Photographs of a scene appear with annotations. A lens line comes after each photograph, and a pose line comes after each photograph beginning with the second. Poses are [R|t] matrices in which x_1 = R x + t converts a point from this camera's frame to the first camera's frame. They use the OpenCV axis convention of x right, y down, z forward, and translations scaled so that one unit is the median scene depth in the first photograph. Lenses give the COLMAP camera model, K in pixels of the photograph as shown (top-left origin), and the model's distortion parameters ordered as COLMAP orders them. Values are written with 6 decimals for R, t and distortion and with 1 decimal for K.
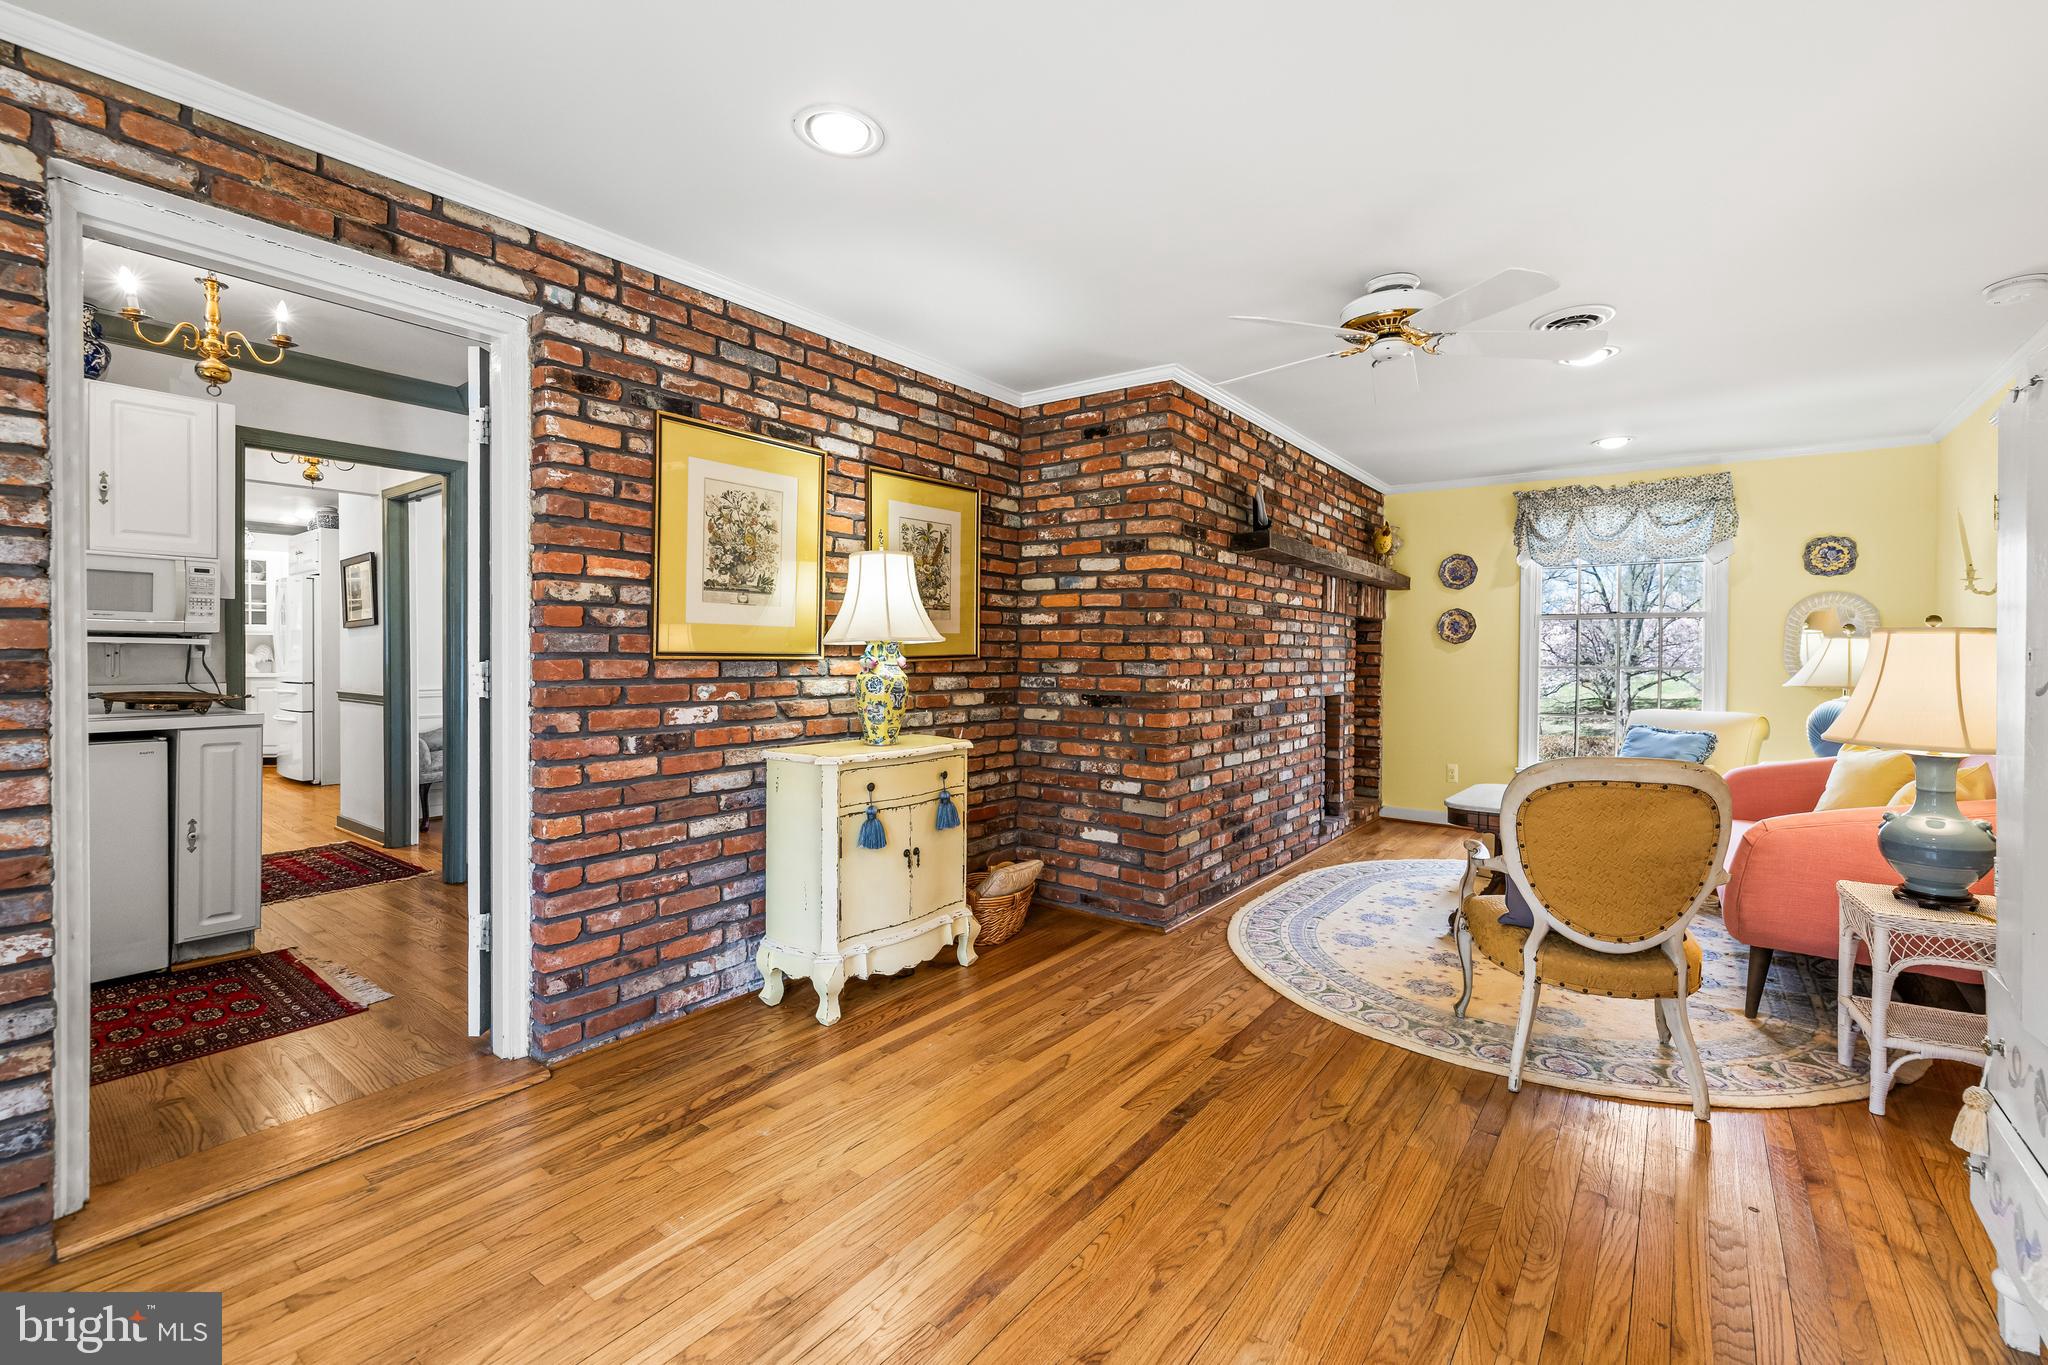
lens RADIAL K [[872.4, 0, 1022.5], [0, 872.4, 666.5], [0, 0, 1]] dist [0.003283, 0.001216]
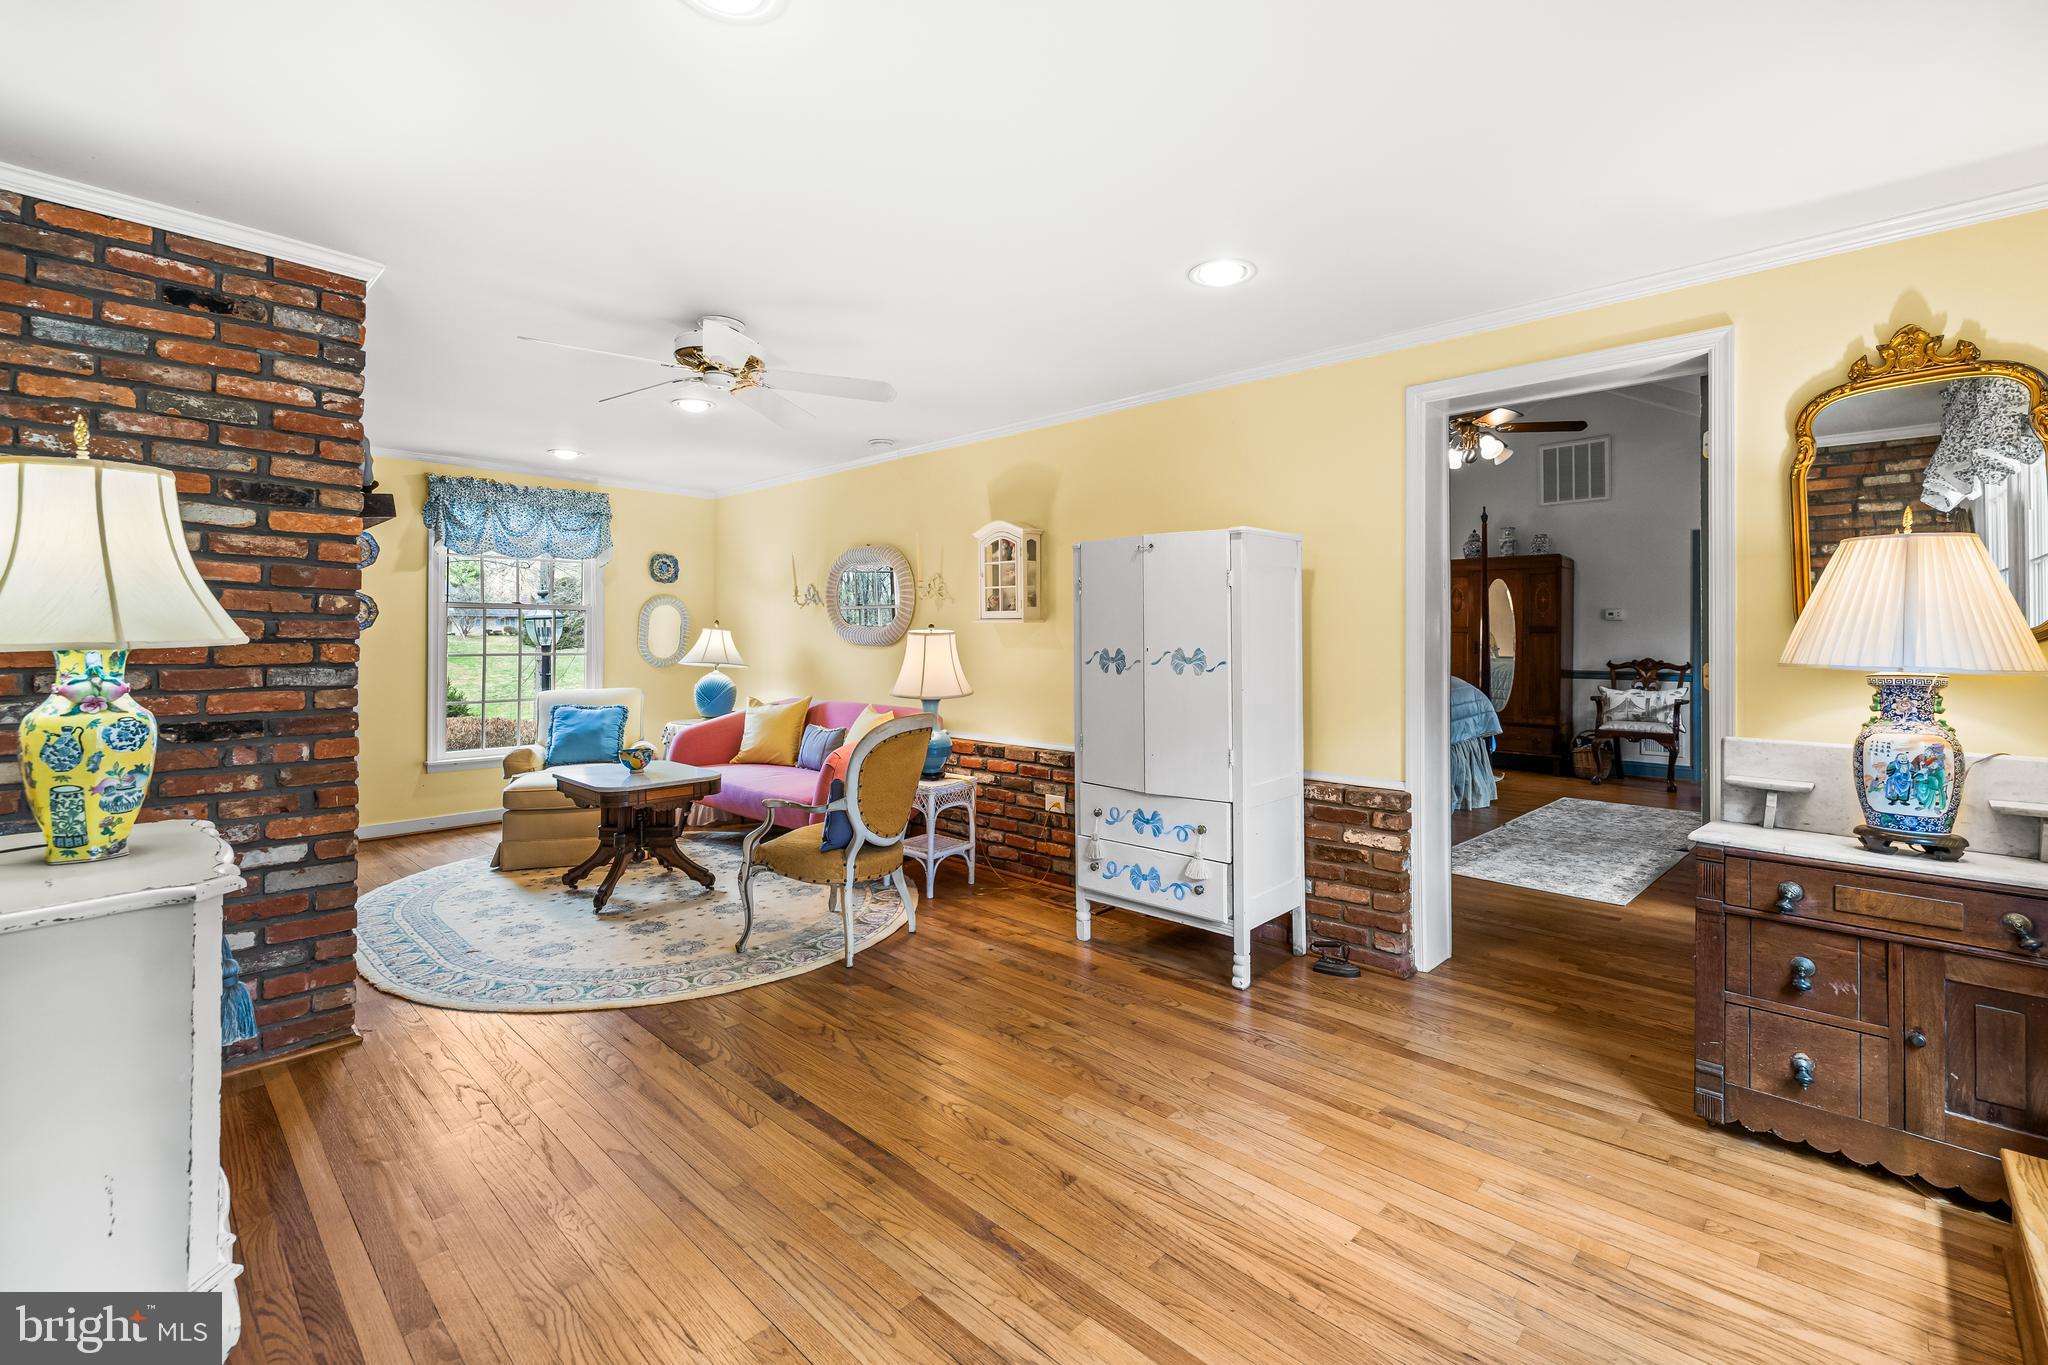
lens RADIAL K [[872.4, 0, 1065.4], [0, 872.4, 636.0], [0, 0, 1]] dist [0.003283, 0.001216]
pose [[0.091009, -0.005977, 0.995832, -0.494028], [0.016270, 0.999857, 0.004514, -0.022521], [-0.995717, 0.015791, 0.091093, 0.338498]]
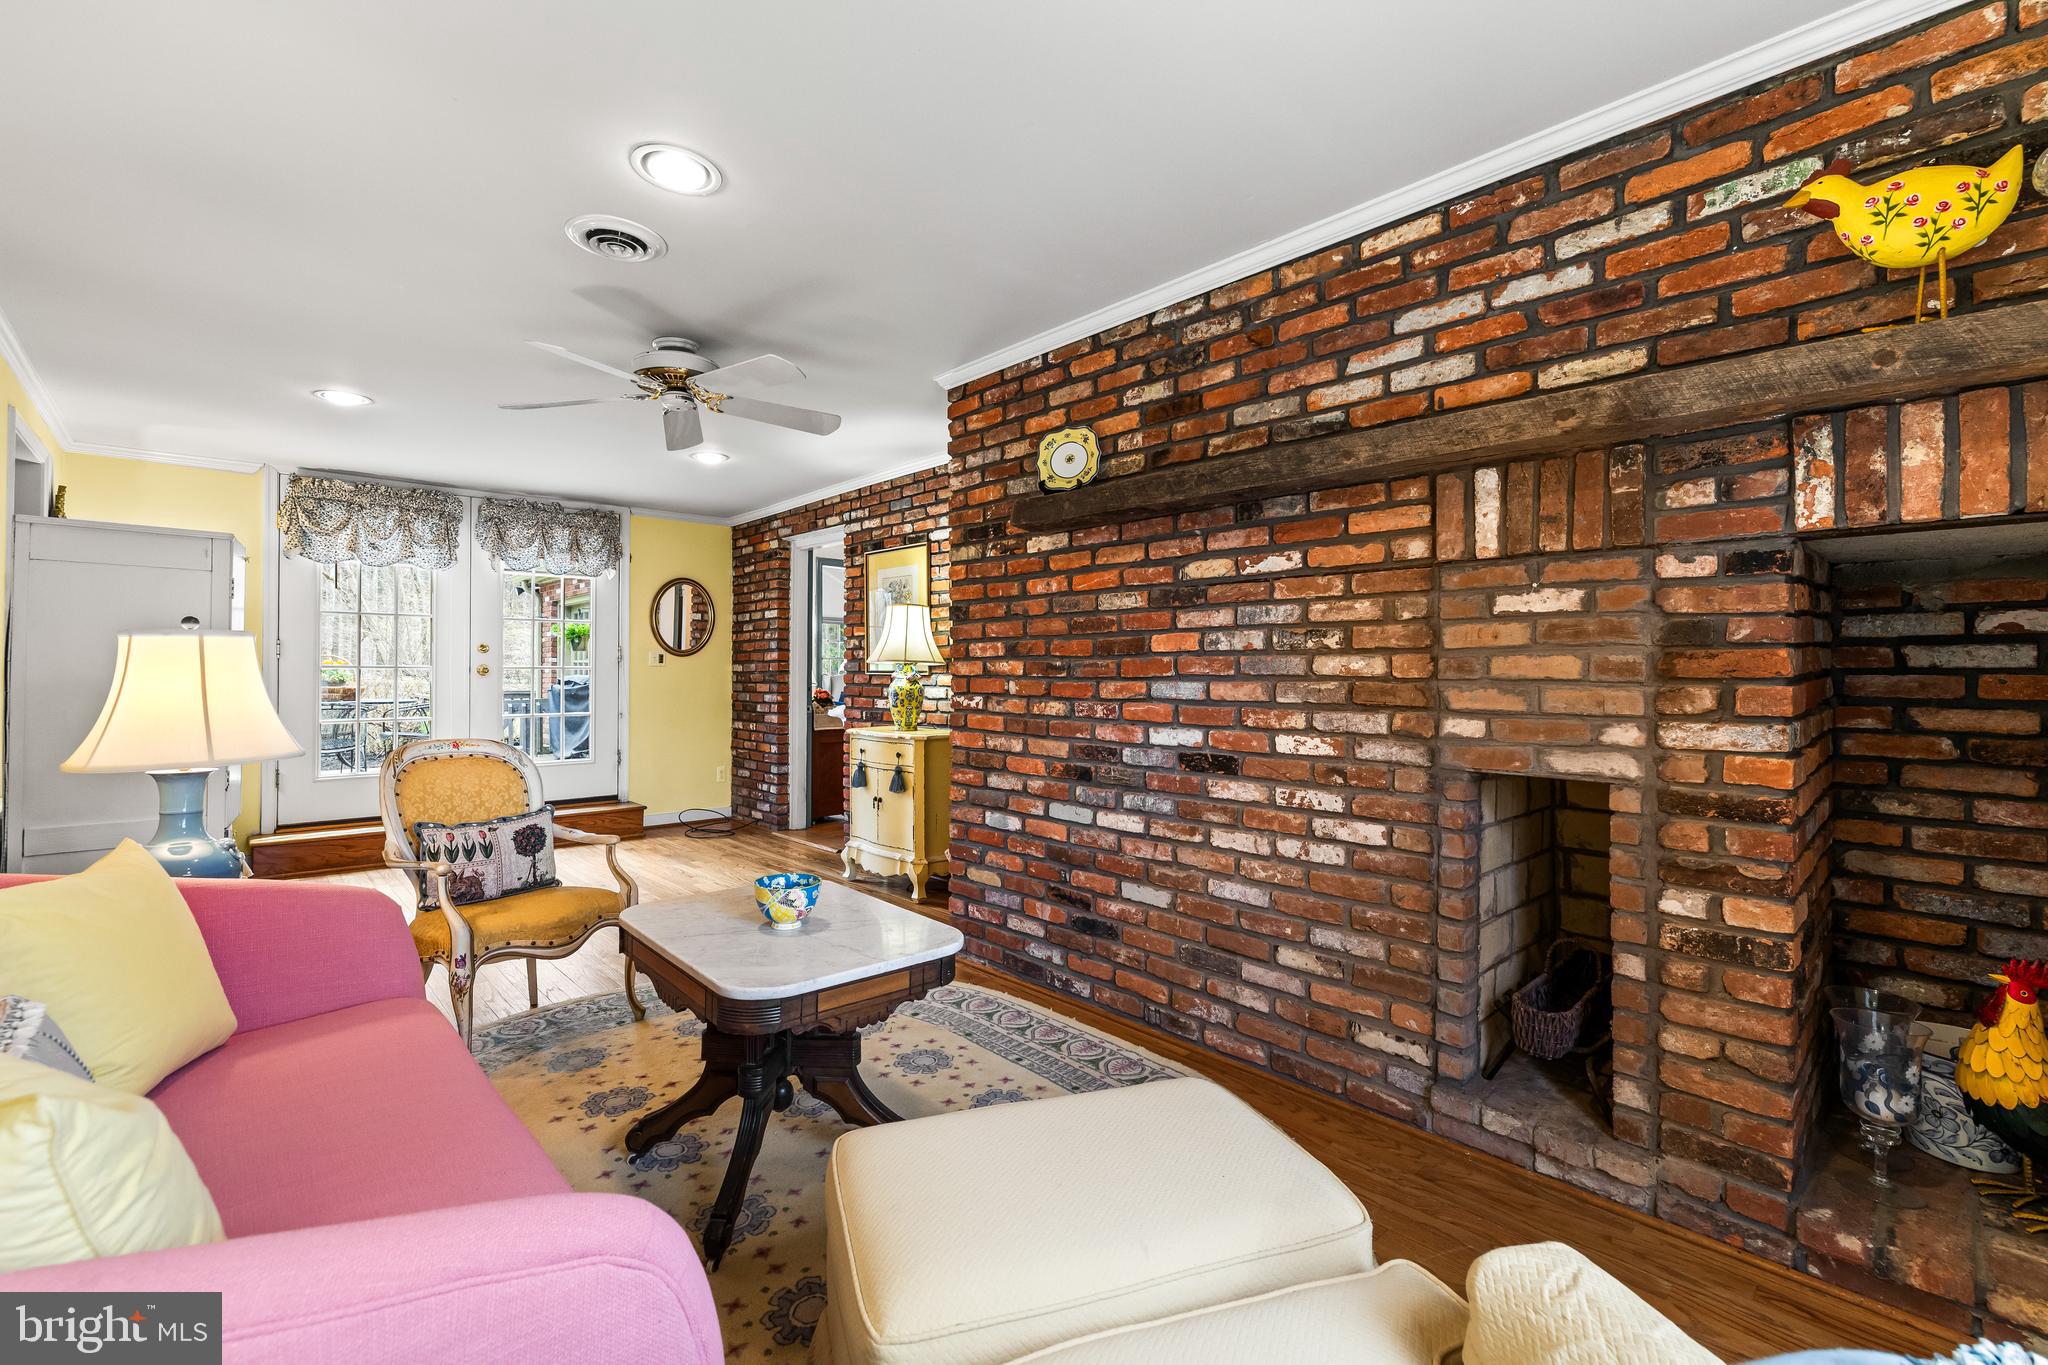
lens RADIAL K [[872.4, 0, 1019.0], [0, 872.4, 671.0], [0, 0, 1]] dist [0.003283, 0.001216]
pose [[-0.173144, -0.008391, -0.984861, 1.080085], [-0.019603, 0.999795, -0.005072, -0.008515], [0.984701, 0.018428, -0.173273, 1.207799]]
